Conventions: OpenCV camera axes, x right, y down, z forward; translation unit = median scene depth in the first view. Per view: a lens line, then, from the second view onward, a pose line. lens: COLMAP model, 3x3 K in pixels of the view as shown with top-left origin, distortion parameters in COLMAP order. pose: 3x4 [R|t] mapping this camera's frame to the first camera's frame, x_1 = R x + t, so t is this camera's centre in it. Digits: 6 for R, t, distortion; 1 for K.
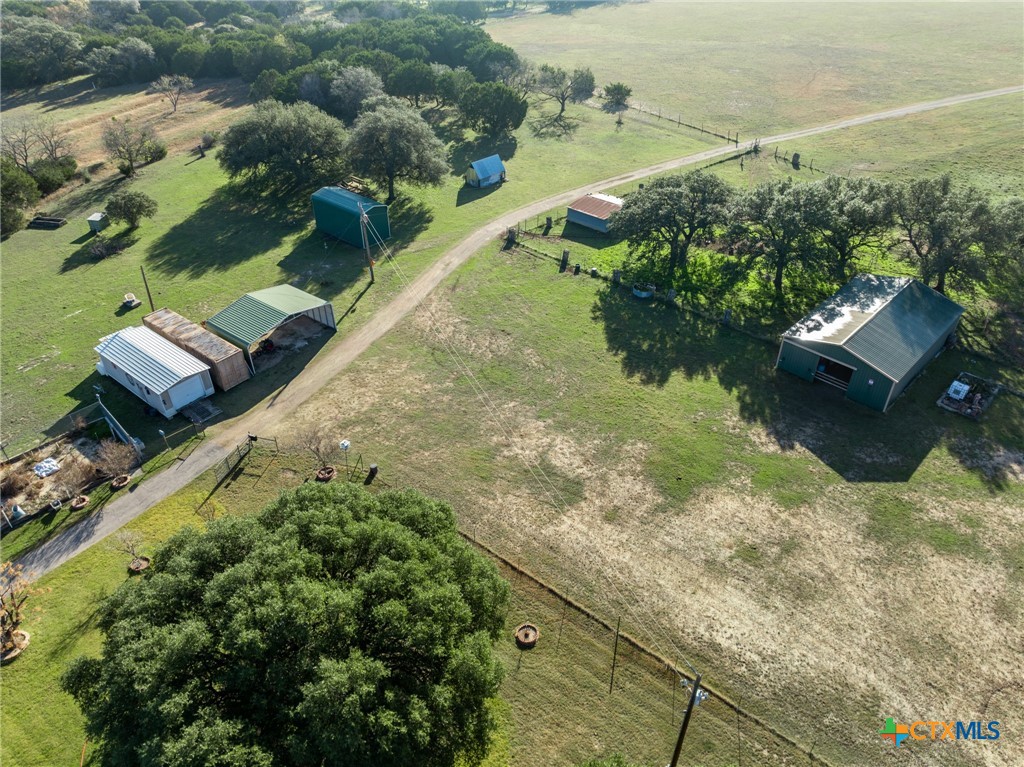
lens RADIAL K [[740.9, 0, 512.9], [0, 740.9, 381.4], [0, 0, 1]] dist [-0.031363, 0.015090]
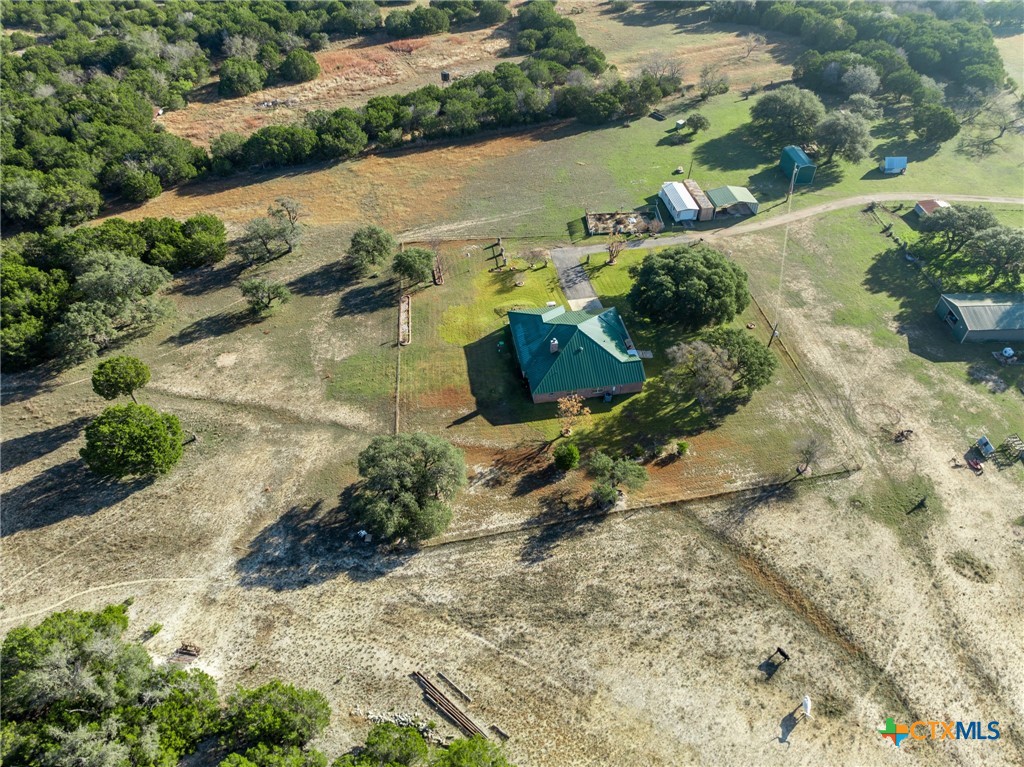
lens RADIAL K [[740.9, 0, 514.0], [0, 740.9, 384.5], [0, 0, 1]] dist [-0.031363, 0.015090]
pose [[0.746076, 0.472614, -0.469049, 0.442767], [-0.398943, 0.881268, 0.253400, 0.093571], [0.533118, -0.001932, 0.846039, -1.117319]]
